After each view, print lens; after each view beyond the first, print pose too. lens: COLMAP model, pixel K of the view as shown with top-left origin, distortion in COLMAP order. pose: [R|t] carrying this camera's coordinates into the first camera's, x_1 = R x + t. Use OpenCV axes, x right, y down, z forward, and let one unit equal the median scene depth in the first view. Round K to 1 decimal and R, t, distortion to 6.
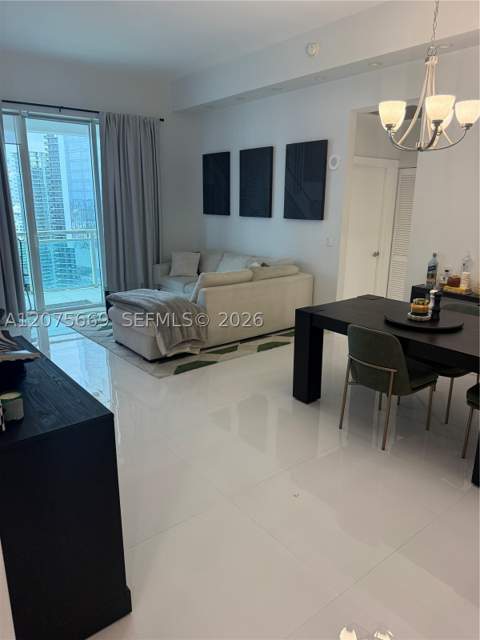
lens RADIAL K [[450.5, 0, 239.8], [0, 450.5, 321.0], [0, 0, 1]] dist [0.094182, -0.133847]
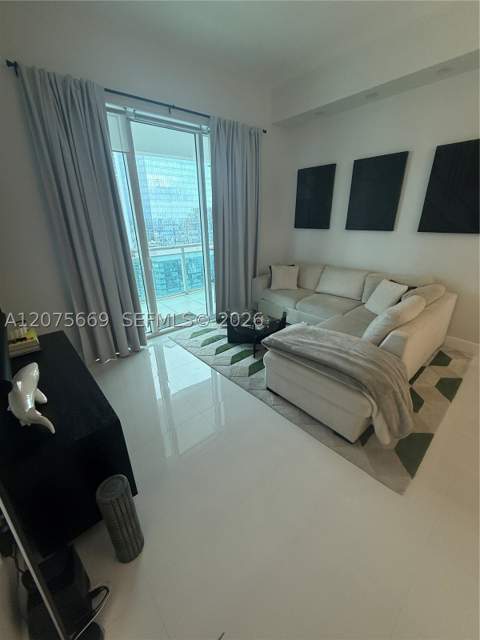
lens RADIAL K [[255.5, 0, 240.0], [0, 255.5, 320.0], [0, 0, 1]] dist [-0.001202, -0.000304]
pose [[0.998721, -0.039573, 0.031470, -0.287189], [0.035231, 0.991119, 0.128225, -0.125659], [-0.036265, -0.126953, 0.991246, 0.460891]]
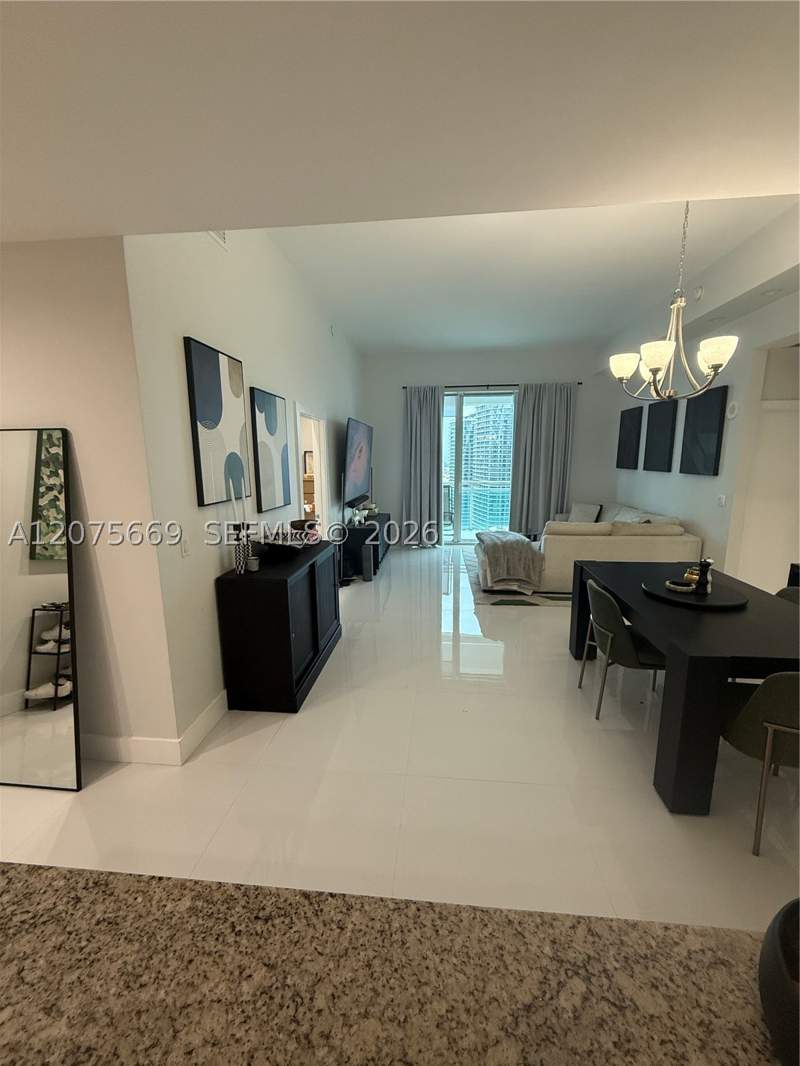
lens RADIAL K [[424.9, 0, 400.5], [0, 424.9, 530.9], [0, 0, 1]] dist [0.000129, 0.000045]
pose [[0.715892, 0.110409, -0.689426, 0.289810], [-0.168729, 0.985509, -0.017382, -0.005814], [0.677517, 0.128770, 0.724147, 0.030713]]
